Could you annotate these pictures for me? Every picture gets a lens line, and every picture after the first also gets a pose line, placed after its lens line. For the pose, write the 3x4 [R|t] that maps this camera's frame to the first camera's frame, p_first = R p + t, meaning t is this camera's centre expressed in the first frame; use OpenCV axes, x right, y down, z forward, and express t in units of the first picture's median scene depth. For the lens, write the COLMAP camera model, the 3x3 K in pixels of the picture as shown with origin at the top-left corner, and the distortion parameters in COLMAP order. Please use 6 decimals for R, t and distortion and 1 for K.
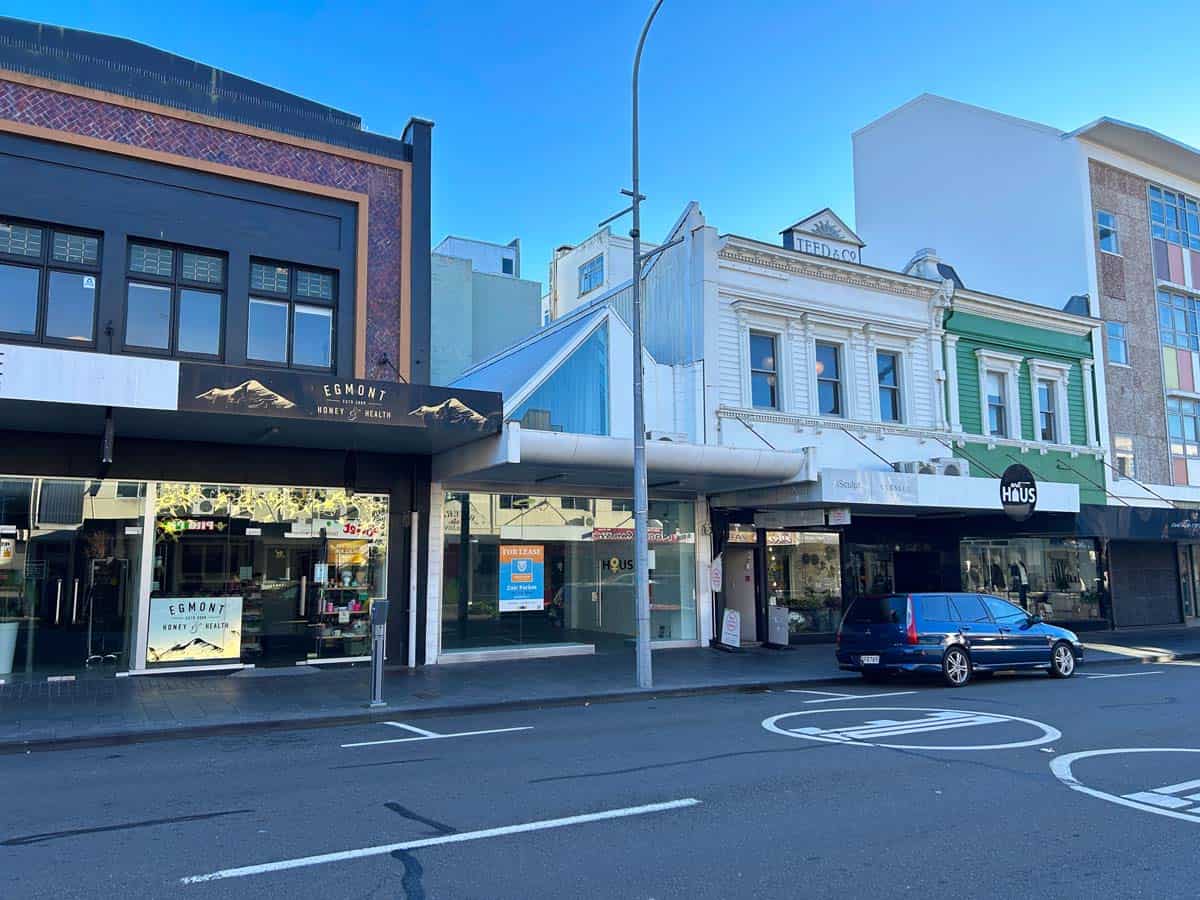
lens RADIAL K [[878.4, 0, 597.0], [0, 878.4, 454.3], [0, 0, 1]] dist [0.105440, -0.206427]
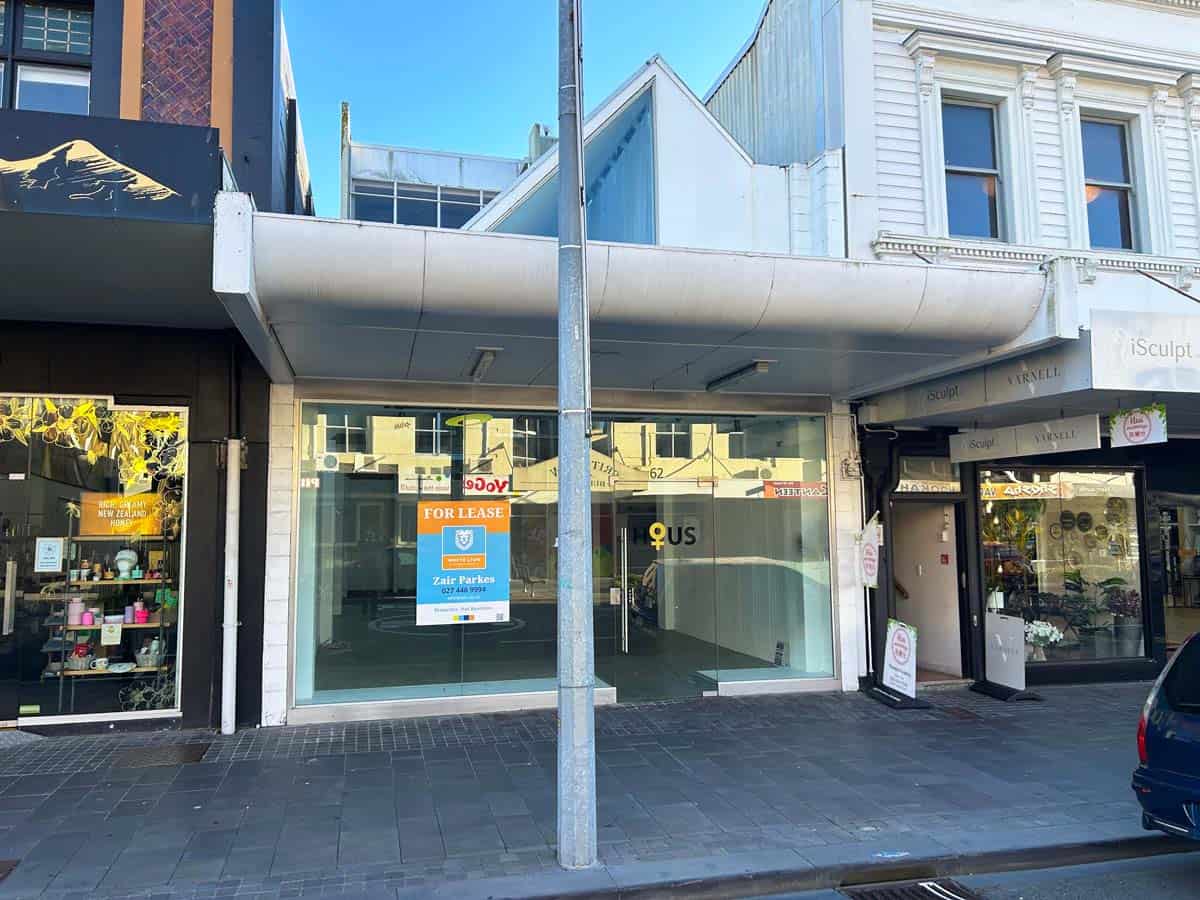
lens RADIAL K [[892.4, 0, 600.0], [0, 892.4, 450.0], [0, 0, 1]] dist [0.057379, -0.065143]
pose [[0.965437, -0.024844, -0.259448, 0.120175], [0.036037, 0.998610, 0.038473, 0.049593], [0.258132, -0.046493, 0.964990, 0.451620]]
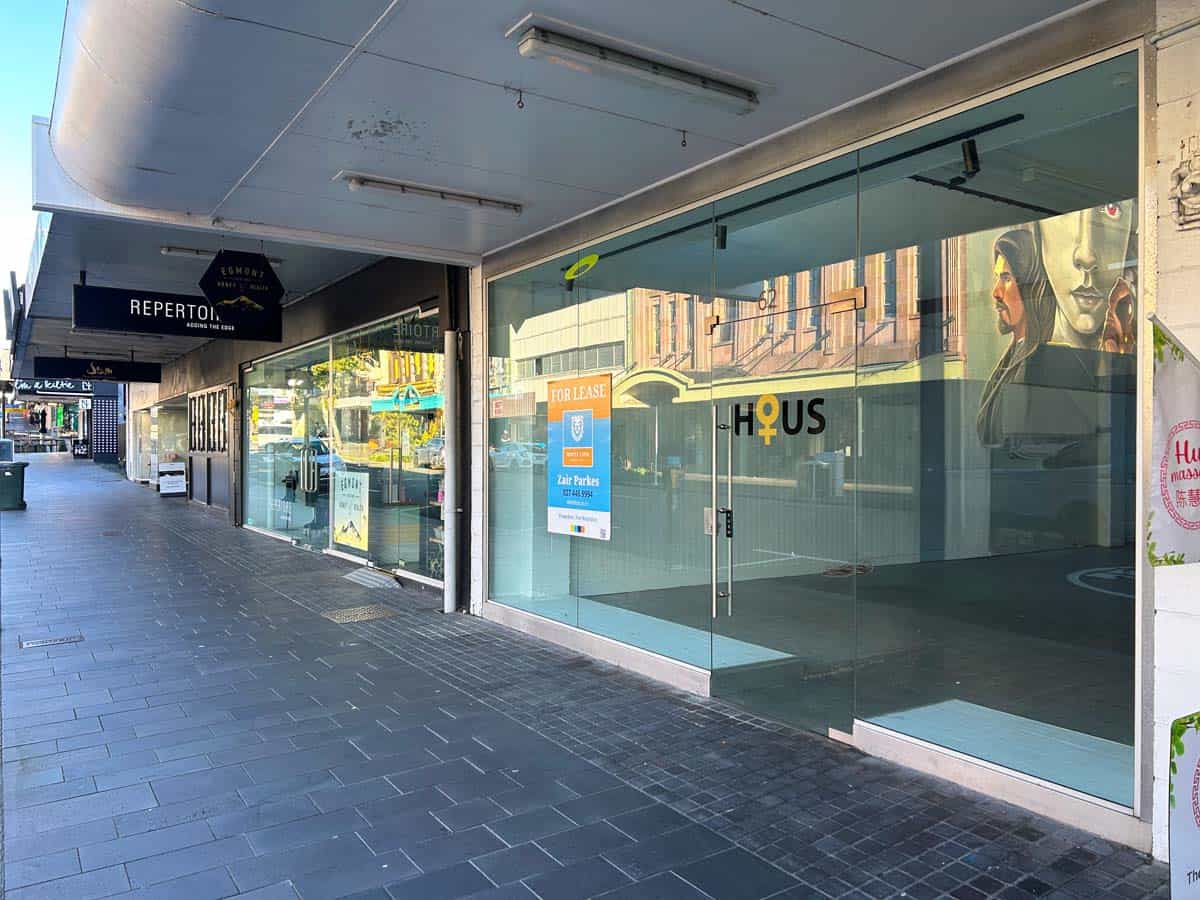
lens RADIAL K [[892.4, 0, 600.0], [0, 892.4, 450.0], [0, 0, 1]] dist [0.057379, -0.065143]
pose [[0.066006, 0.005803, -0.997802, 0.289534], [0.125614, 0.991979, 0.014078, 0.118481], [0.989881, -0.126267, 0.064748, 0.878280]]
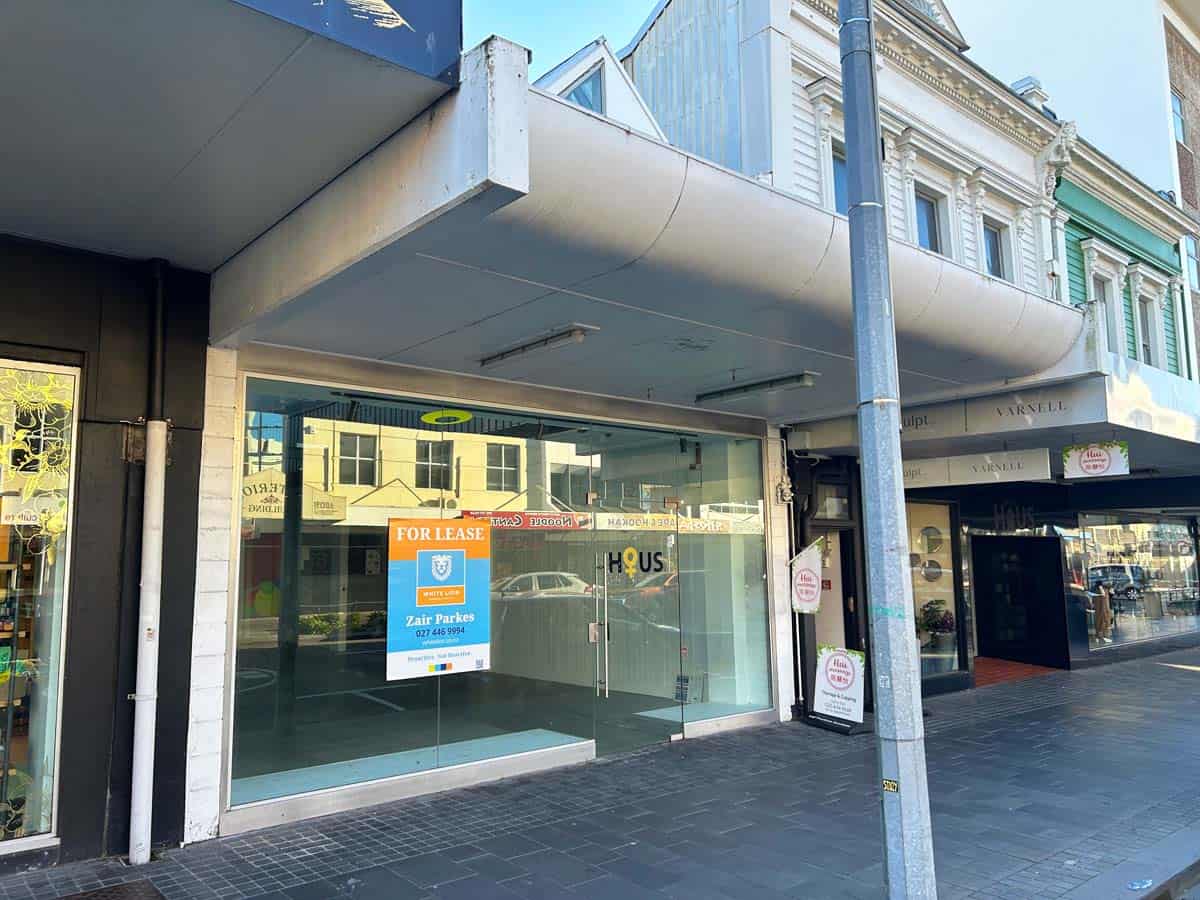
lens RADIAL K [[892.4, 0, 600.0], [0, 892.4, 450.0], [0, 0, 1]] dist [0.057379, -0.065143]
pose [[0.981369, 0.016606, 0.191414, -0.083649], [-0.017621, 0.999838, 0.003598, 0.061051], [-0.191323, -0.006904, 0.981503, 0.508088]]
